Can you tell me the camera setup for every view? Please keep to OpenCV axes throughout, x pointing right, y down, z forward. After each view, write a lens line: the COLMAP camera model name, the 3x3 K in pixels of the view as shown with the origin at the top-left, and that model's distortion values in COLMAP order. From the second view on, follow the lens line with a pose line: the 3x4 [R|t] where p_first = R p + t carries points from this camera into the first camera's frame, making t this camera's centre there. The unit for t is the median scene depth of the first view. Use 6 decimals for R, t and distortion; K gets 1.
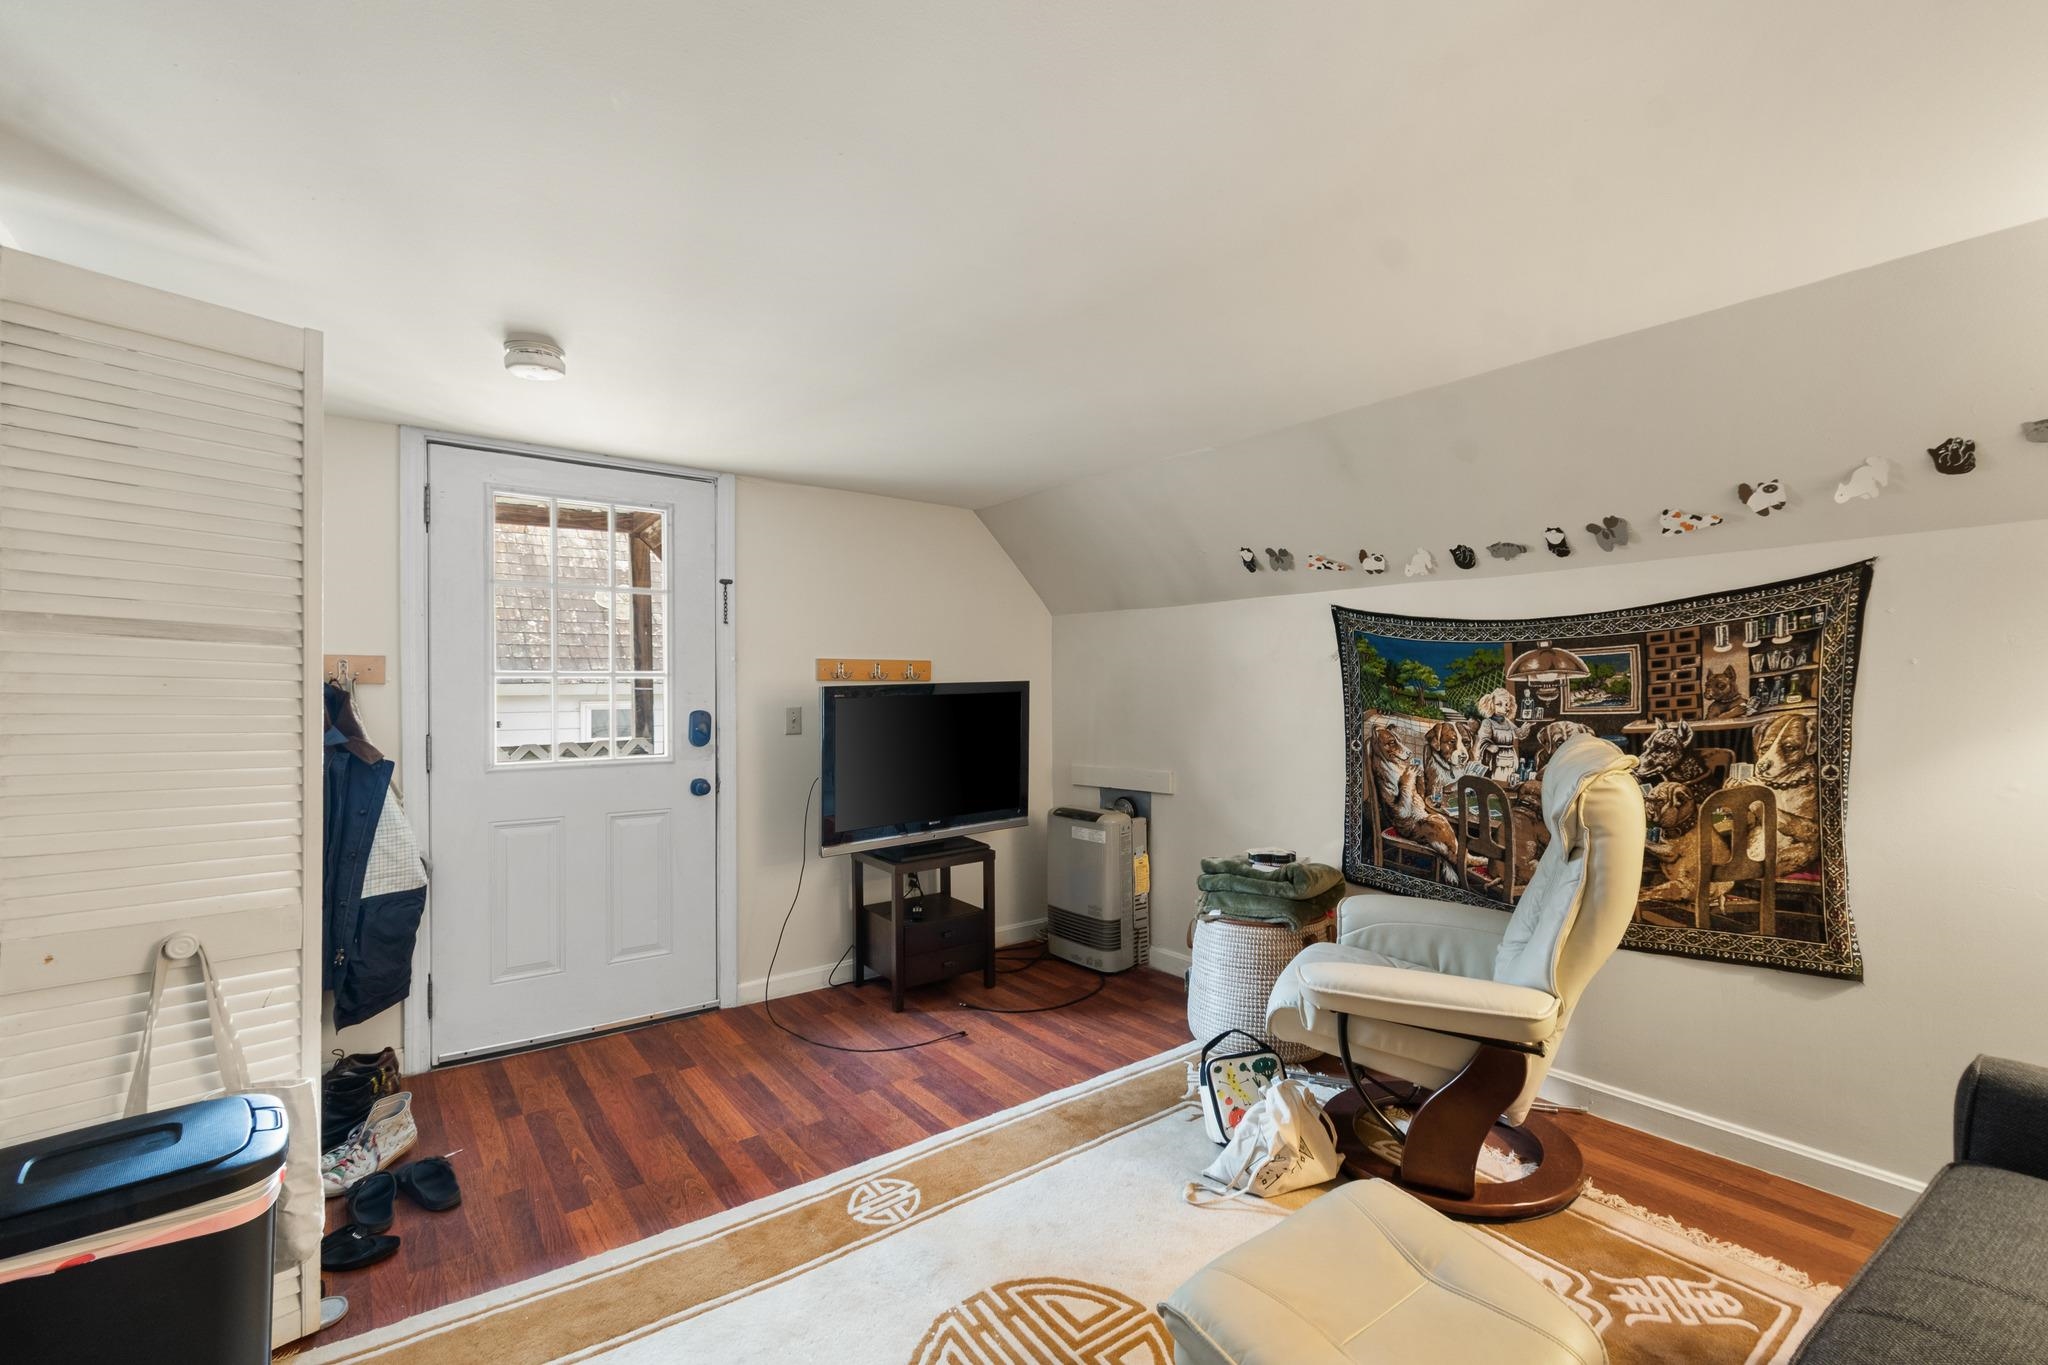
lens RADIAL K [[908.8, 0, 1037.4], [0, 908.8, 695.7], [0, 0, 1]] dist [-0.000115, -0.002233]
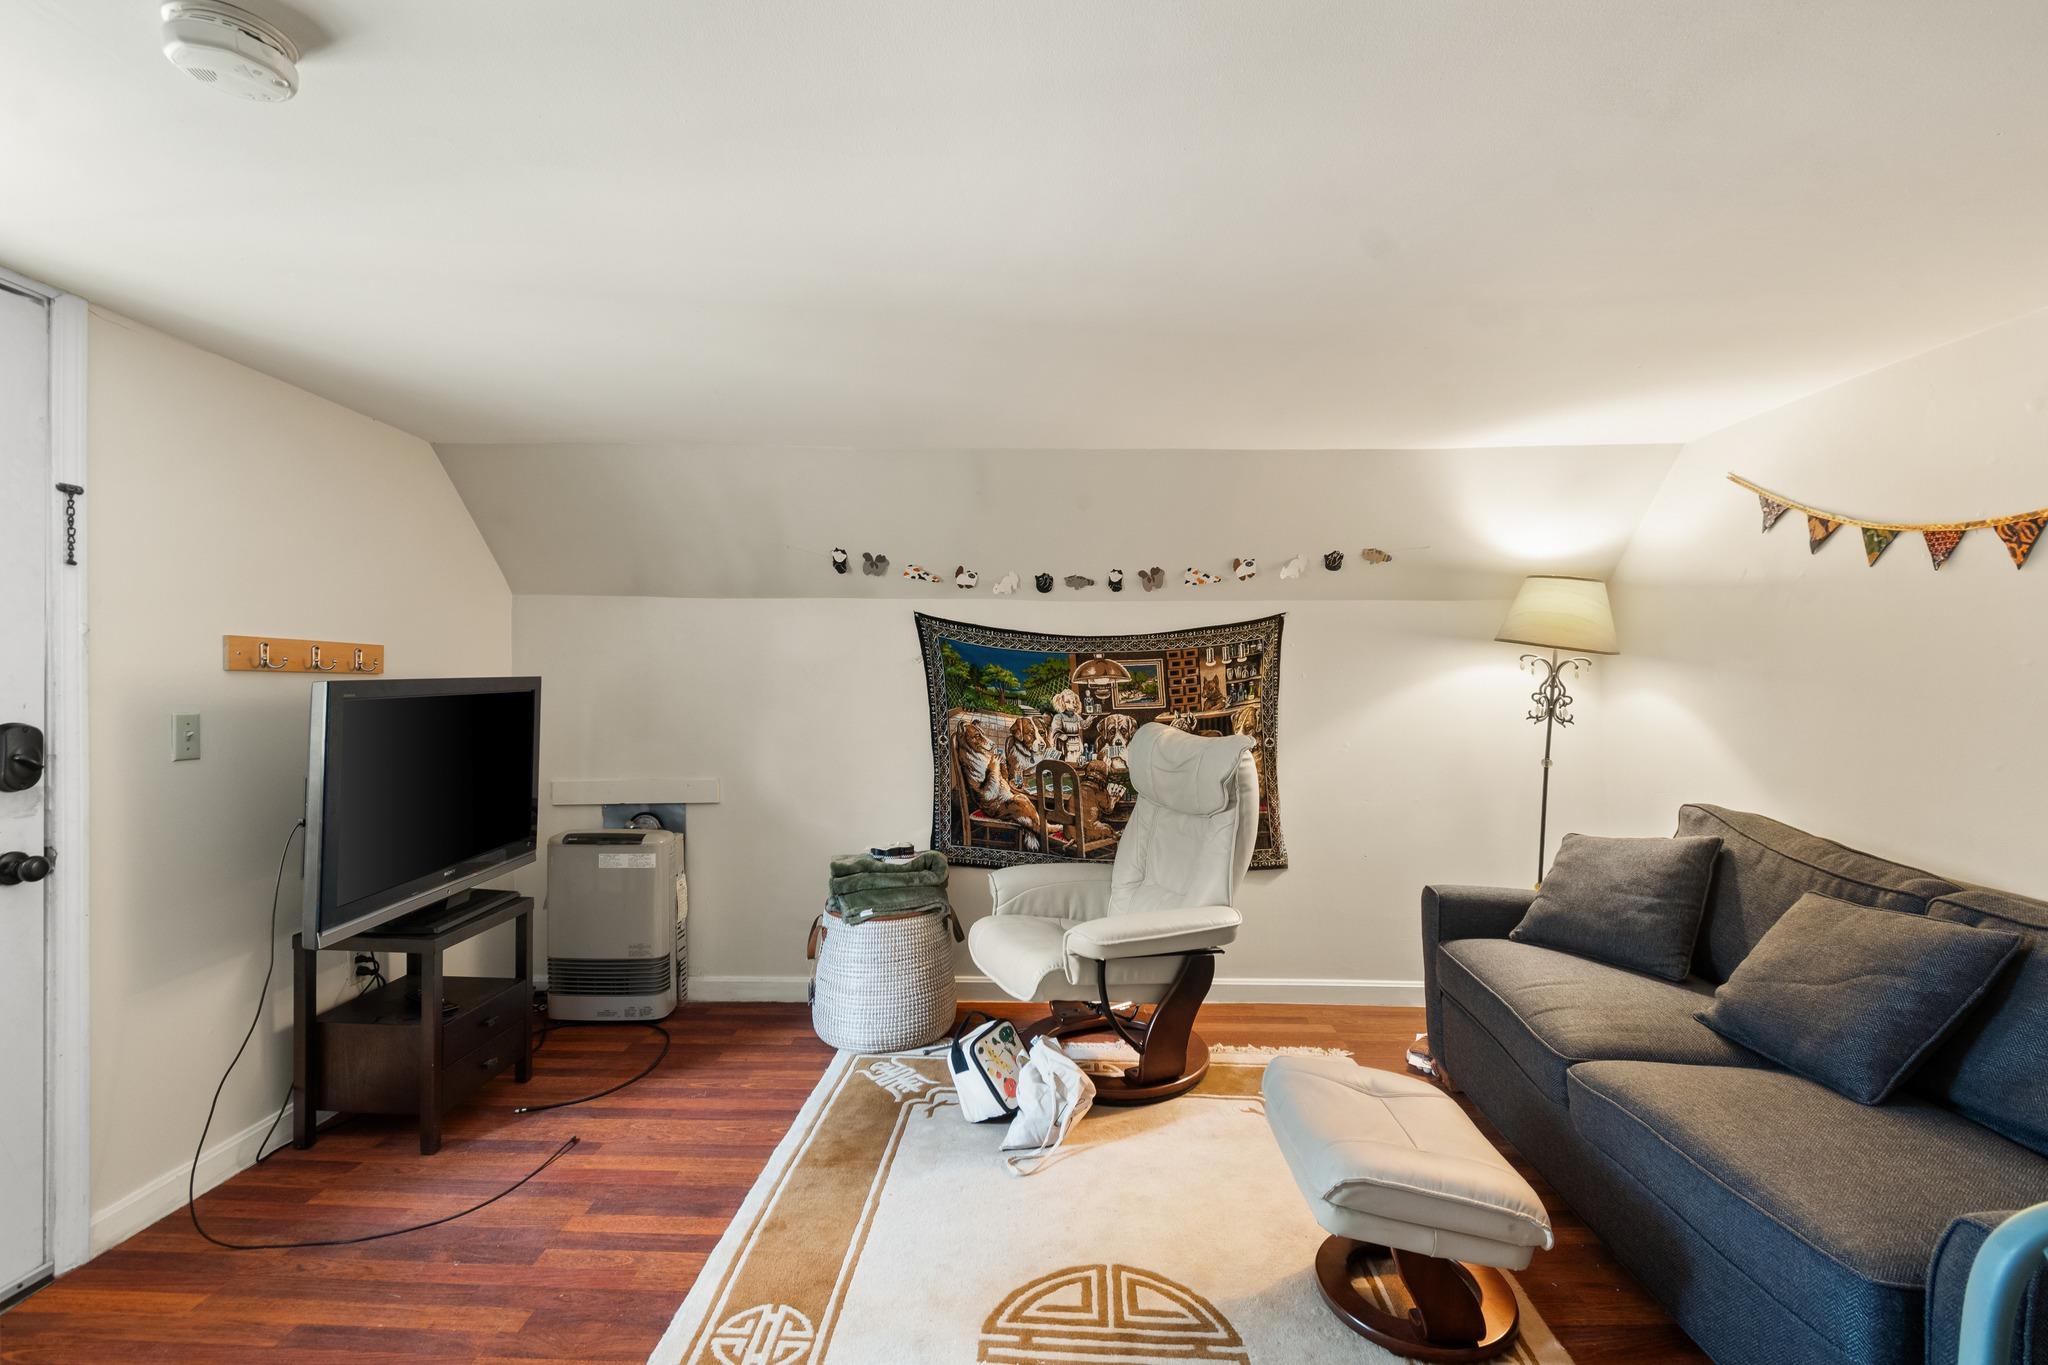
lens RADIAL K [[908.8, 0, 1037.9], [0, 908.8, 665.0], [0, 0, 1]] dist [-0.000115, -0.002233]
pose [[0.616738, 0.025458, 0.786757, -0.493332], [-0.000198, 0.999482, -0.032187, -0.001084], [-0.787169, 0.019695, 0.616423, 0.238199]]
